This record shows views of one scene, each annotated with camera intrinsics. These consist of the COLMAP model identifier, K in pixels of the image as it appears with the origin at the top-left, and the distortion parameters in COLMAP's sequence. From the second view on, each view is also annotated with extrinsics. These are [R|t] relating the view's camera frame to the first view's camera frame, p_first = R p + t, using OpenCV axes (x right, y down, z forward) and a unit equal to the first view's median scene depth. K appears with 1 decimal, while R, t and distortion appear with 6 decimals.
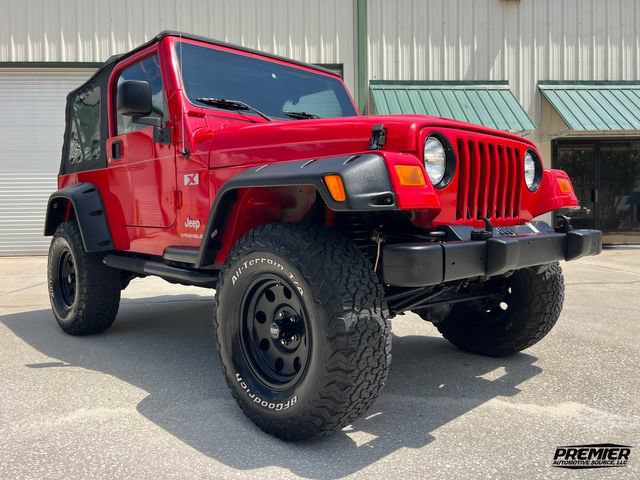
lens RADIAL K [[500.0, 0, 319.5], [0, 500.0, 241.1], [0, 0, 1]] dist [0.039216, -0.042228]
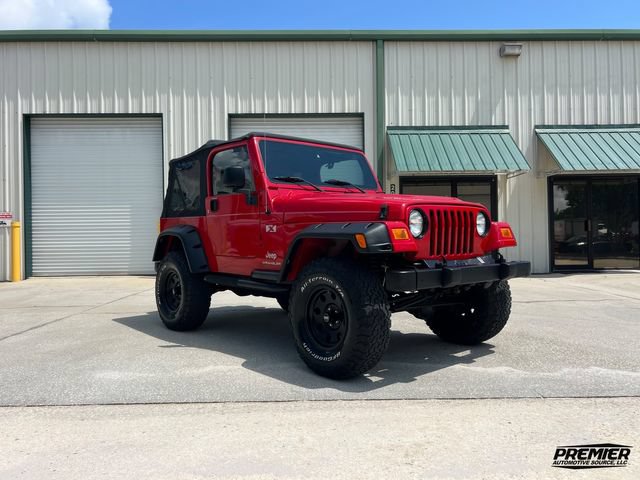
lens RADIAL K [[486.1, 0, 320.0], [0, 486.1, 240.0], [0, 0, 1]] dist [0.039462, -0.041615]
pose [[0.999107, 0.003450, -0.042113, -0.022957], [-0.005463, 0.998844, -0.047765, -0.008848], [0.041900, 0.047952, 0.997970, -0.427639]]
